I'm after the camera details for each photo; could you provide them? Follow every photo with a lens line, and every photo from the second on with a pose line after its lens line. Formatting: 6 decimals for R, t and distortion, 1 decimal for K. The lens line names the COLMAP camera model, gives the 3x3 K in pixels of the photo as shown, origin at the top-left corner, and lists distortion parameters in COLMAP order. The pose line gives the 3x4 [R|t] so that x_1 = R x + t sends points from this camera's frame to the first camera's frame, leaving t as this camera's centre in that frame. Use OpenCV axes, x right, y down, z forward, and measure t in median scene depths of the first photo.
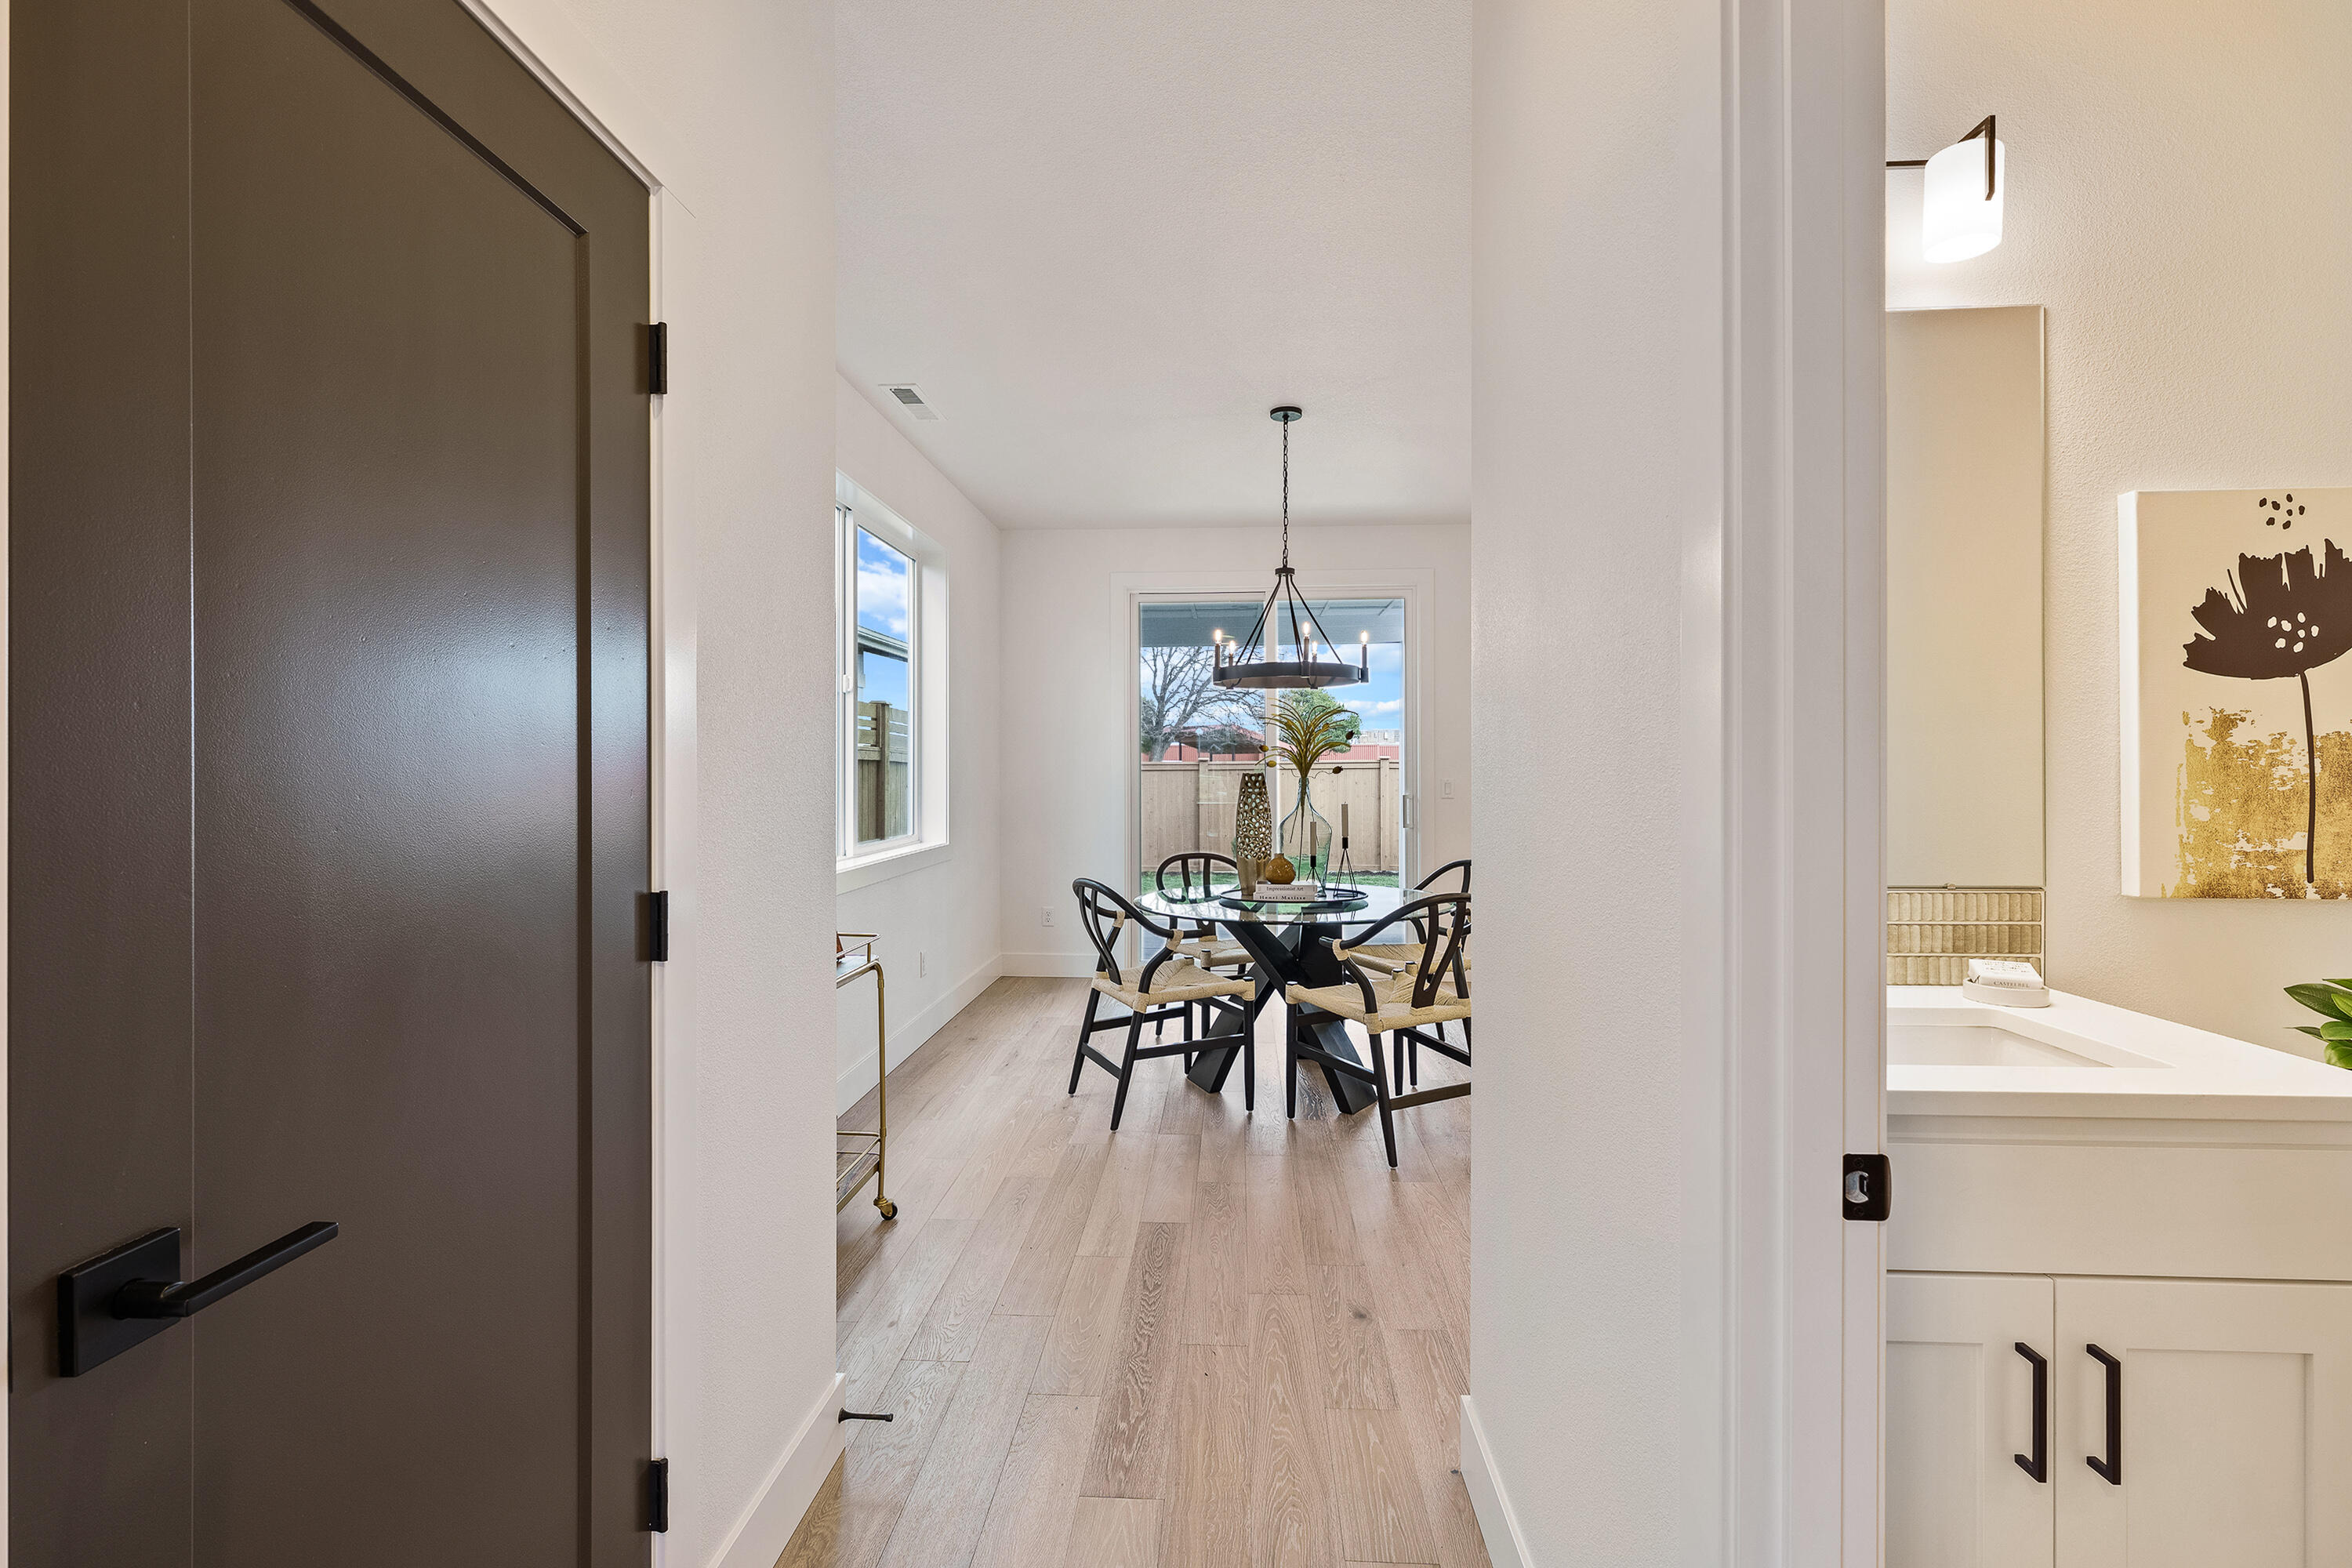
lens RADIAL K [[1041.3, 0, 1166.7], [0, 1041.3, 786.2], [0, 0, 1]] dist [0.000213, -0.000172]
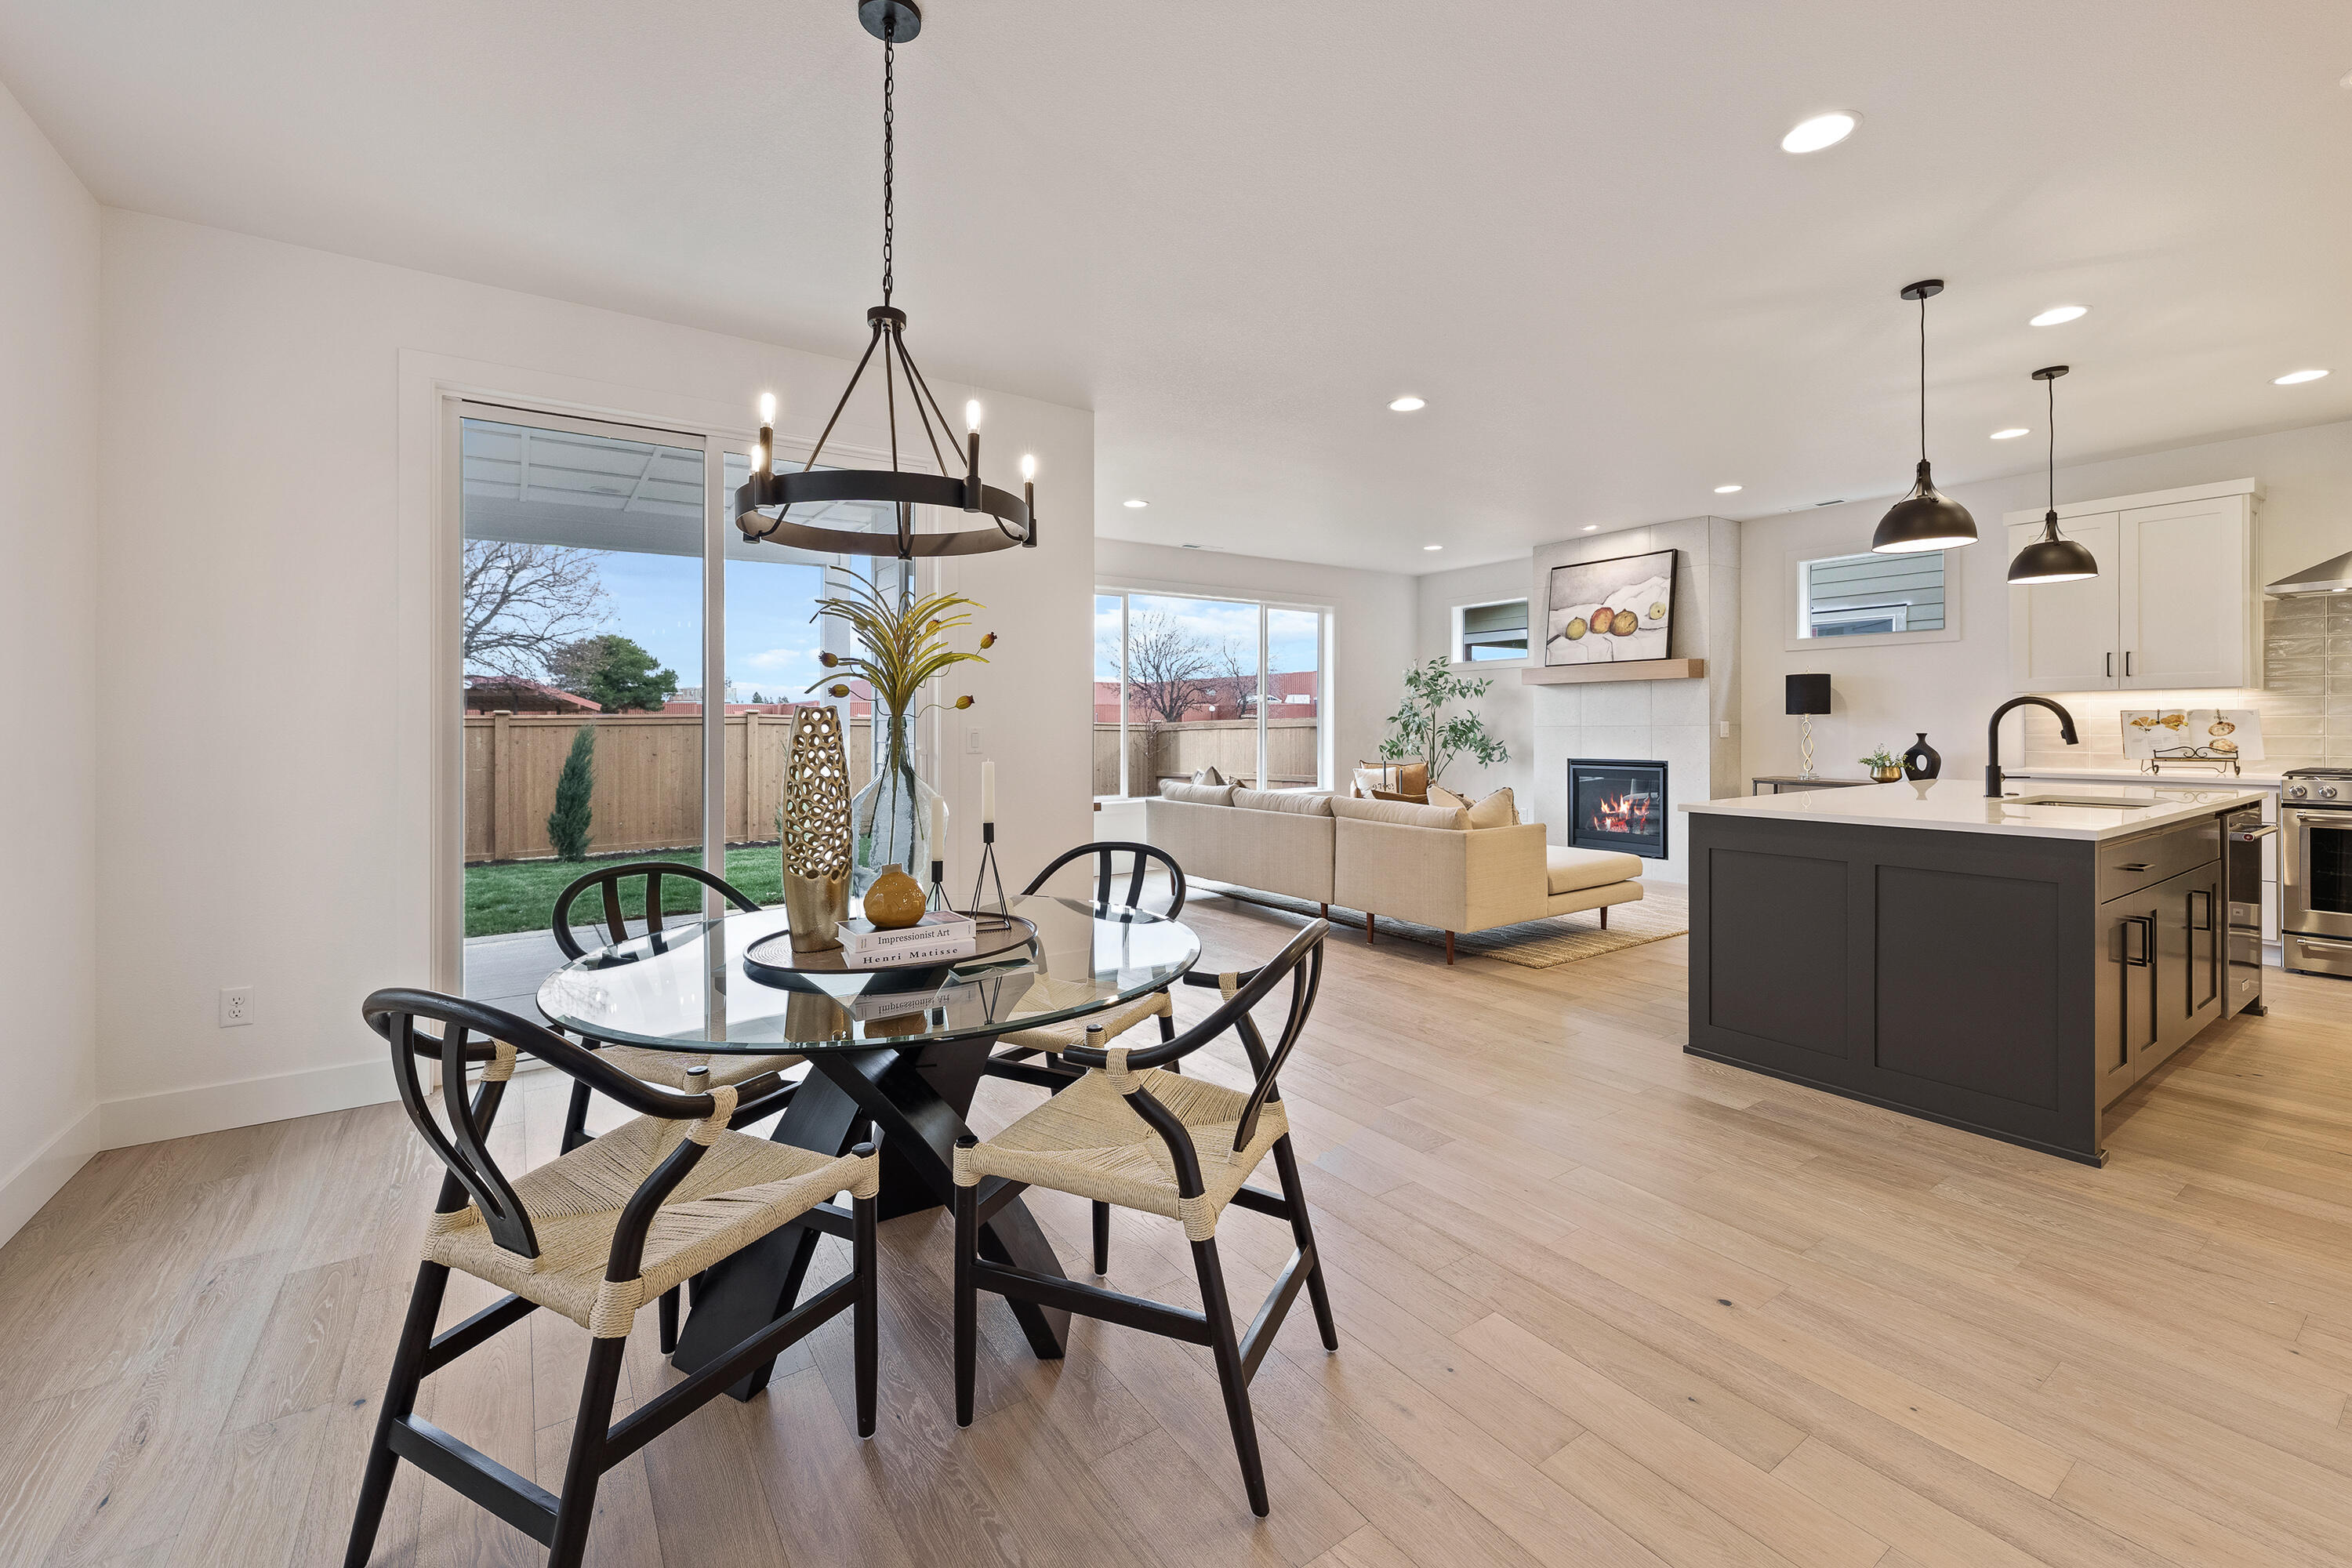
lens RADIAL K [[968.8, 0, 1172.6], [0, 968.8, 730.3], [0, 0, 1]] dist [0.002858, -0.000328]
pose [[0.786068, -0.000400, 0.618141, -0.081391], [0.010048, 0.999876, -0.012131, 0.006870], [-0.618059, 0.015747, 0.785974, 0.586180]]
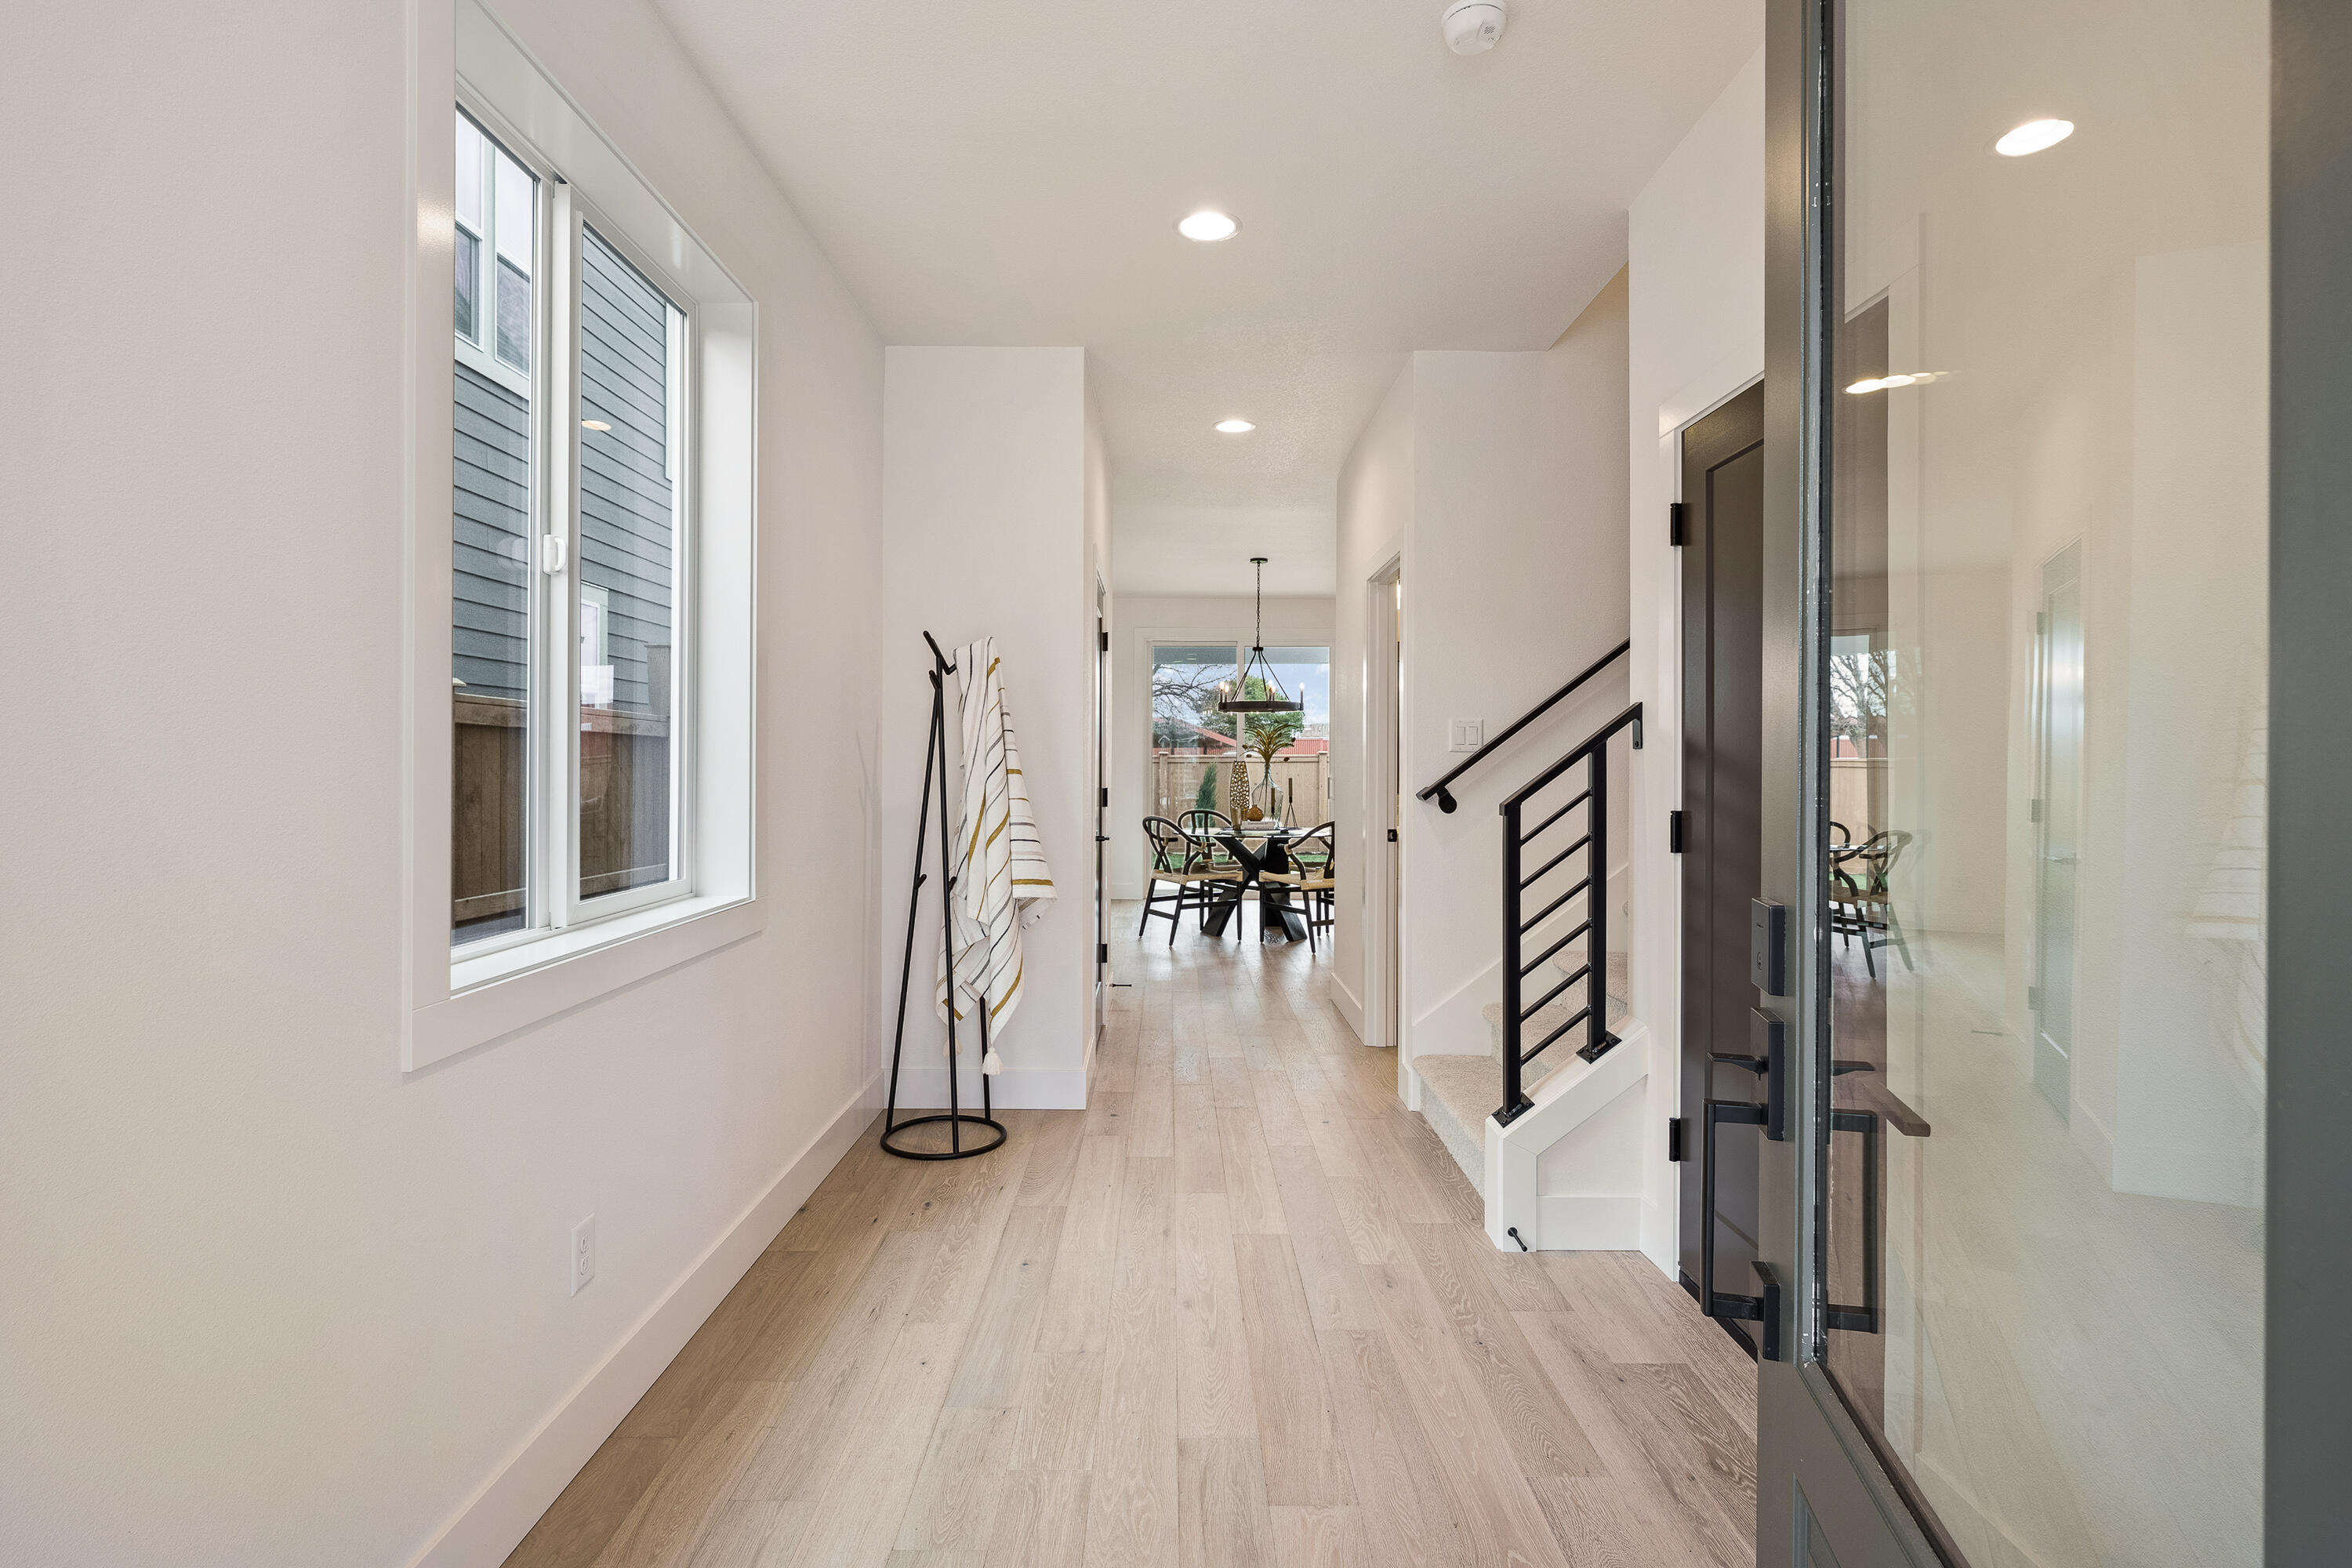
lens RADIAL K [[1156.5, 0, 1165.0], [0, 1156.5, 772.3], [0, 0, 1]] dist [0.030680, 0.000056]
pose [[0.997913, 0.006137, 0.064284, -0.193323], [-0.005536, 0.999939, -0.009521, 0.030269], [-0.064338, 0.009146, 0.997886, -1.092027]]
